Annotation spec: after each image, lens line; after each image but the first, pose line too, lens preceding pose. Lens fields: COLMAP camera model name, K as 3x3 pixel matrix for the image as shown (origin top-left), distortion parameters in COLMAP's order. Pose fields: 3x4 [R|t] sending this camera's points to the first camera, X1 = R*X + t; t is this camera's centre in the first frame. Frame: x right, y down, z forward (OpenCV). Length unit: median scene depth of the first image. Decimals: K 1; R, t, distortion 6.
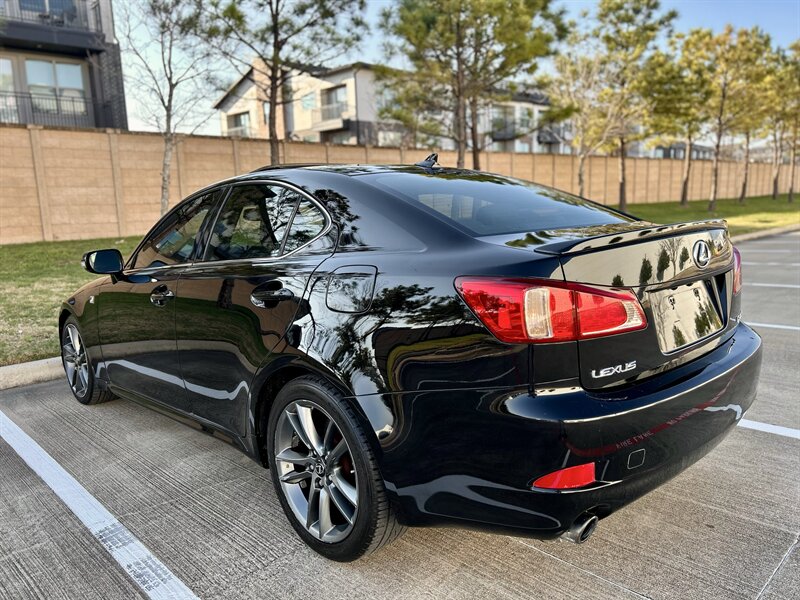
lens RADIAL K [[592.5, 0, 400.0], [0, 592.5, 305.4], [0, 0, 1]] dist [0.046568, -0.050925]
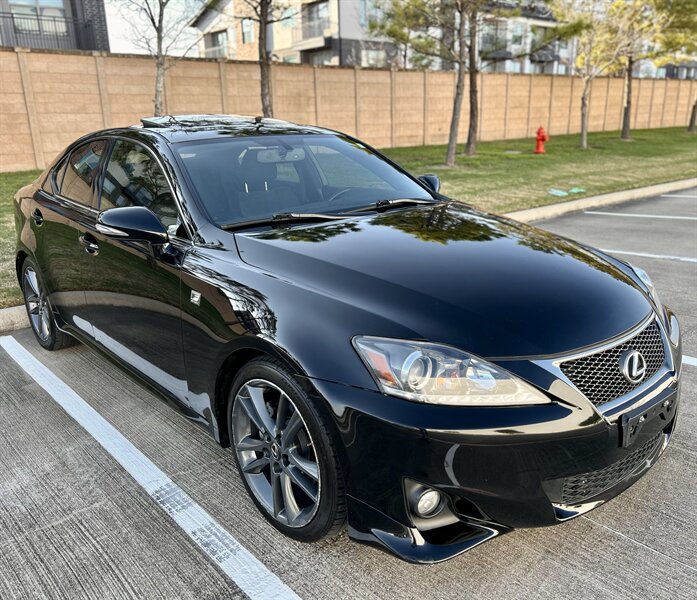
lens RADIAL K [[593.2, 0, 337.1], [0, 593.2, 305.4], [0, 0, 1]] dist [0.030134, -0.022193]
pose [[0.997859, 0.020324, -0.062166, -0.025589], [-0.012677, 0.992569, 0.121018, -0.008341], [0.064164, -0.119971, 0.990702, 0.014616]]
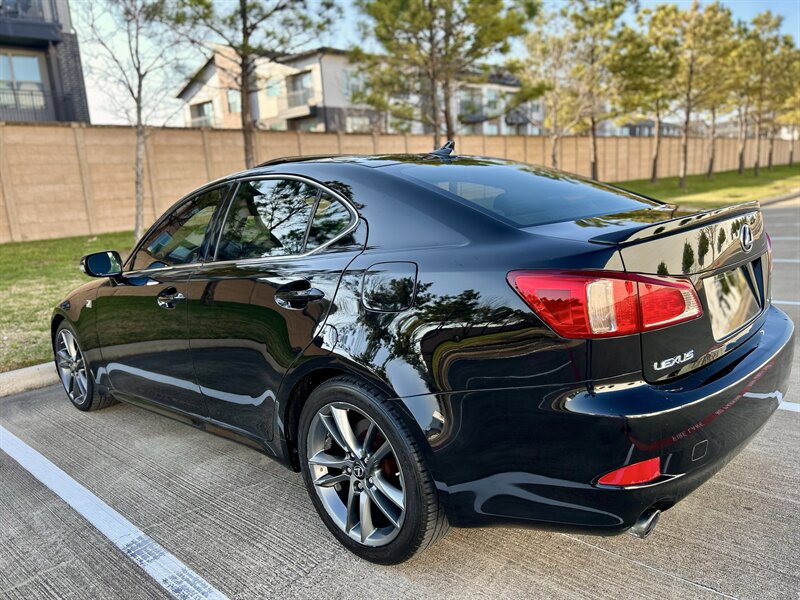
lens RADIAL K [[592.5, 0, 393.8], [0, 592.5, 310.0], [0, 0, 1]] dist [0.046568, -0.050925]
pose [[0.998590, -0.039855, 0.035059, -0.015350], [0.038774, 0.998768, 0.030984, -0.002667], [-0.036250, -0.029581, 0.998905, 0.005152]]
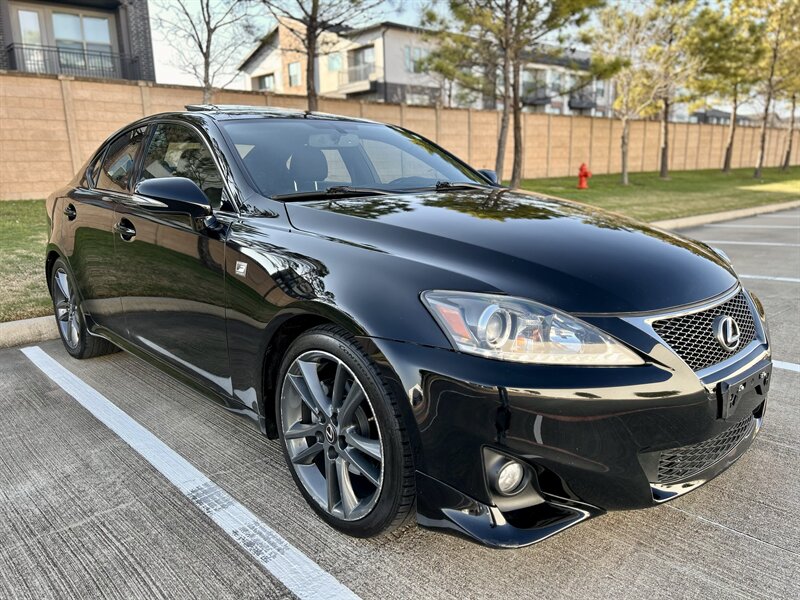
lens RADIAL K [[592.5, 0, 404.6], [0, 592.5, 305.7], [0, 0, 1]] dist [0.046568, -0.050925]
pose [[0.999554, 0.016626, -0.024805, -0.030225], [-0.015327, 0.998547, 0.051662, 0.010184], [0.025628, -0.051259, 0.998357, 0.027065]]
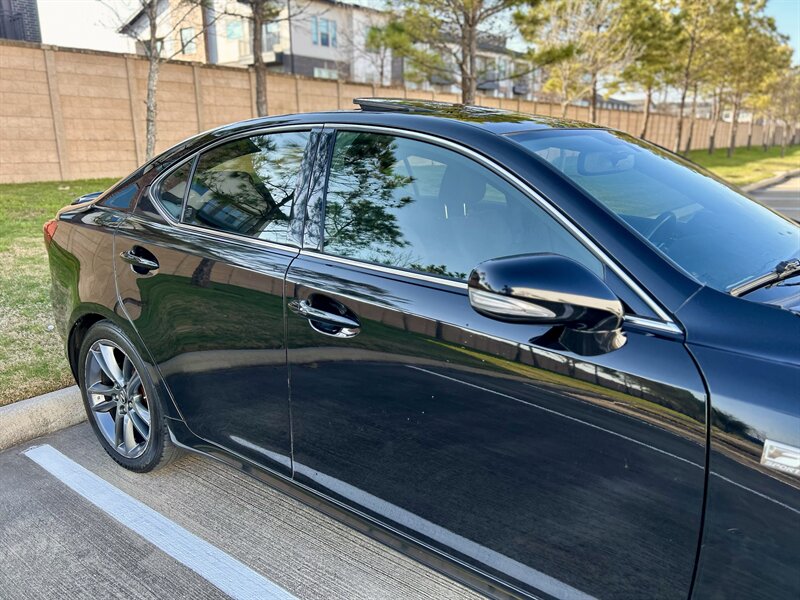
lens RADIAL K [[592.5, 0, 406.1], [0, 592.5, 304.5], [0, 0, 1]] dist [0.046568, -0.050925]
pose [[0.988583, -0.012191, 0.150186, -0.128999], [-0.000656, 0.996364, 0.085195, -0.015204], [-0.150679, -0.084321, 0.984980, 0.105263]]
